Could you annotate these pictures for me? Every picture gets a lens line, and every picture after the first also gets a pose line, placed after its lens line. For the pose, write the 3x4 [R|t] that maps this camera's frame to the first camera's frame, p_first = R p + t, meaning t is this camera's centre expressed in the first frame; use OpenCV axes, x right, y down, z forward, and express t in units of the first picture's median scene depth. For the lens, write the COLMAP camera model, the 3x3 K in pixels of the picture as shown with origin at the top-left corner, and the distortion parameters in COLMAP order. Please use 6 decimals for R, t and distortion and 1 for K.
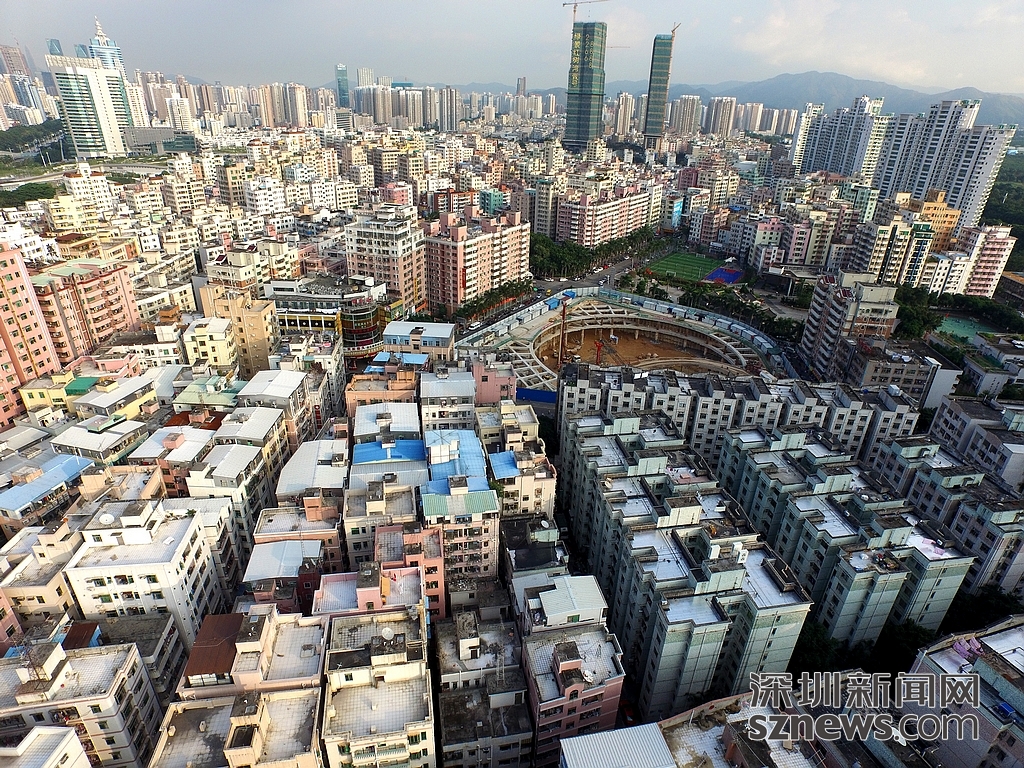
lens RADIAL K [[593.5, 0, 513.3], [0, 593.5, 382.4], [0, 0, 1]] dist [-0.123432, 0.085572]
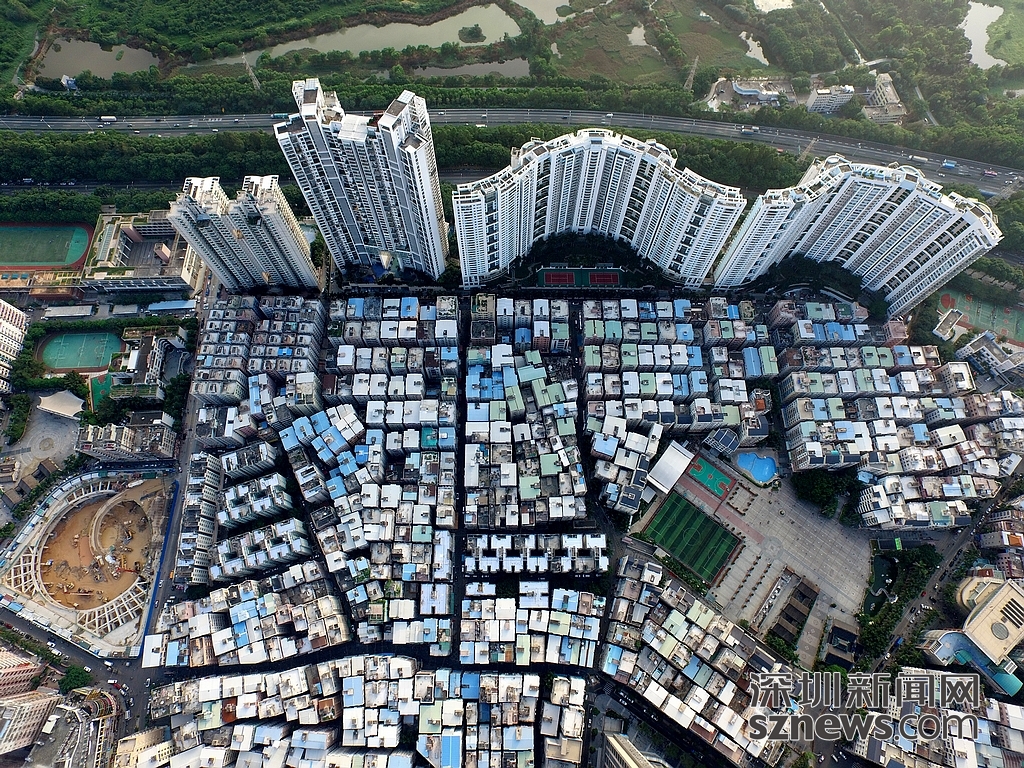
lens RADIAL K [[593.5, 0, 513.3], [0, 593.5, 382.4], [0, 0, 1]] dist [-0.123432, 0.085572]
pose [[-0.167249, -0.923249, 0.345889, -0.337598], [0.424325, 0.249269, 0.870525, -2.893493], [-0.889930, 0.292364, 0.350067, -2.268612]]
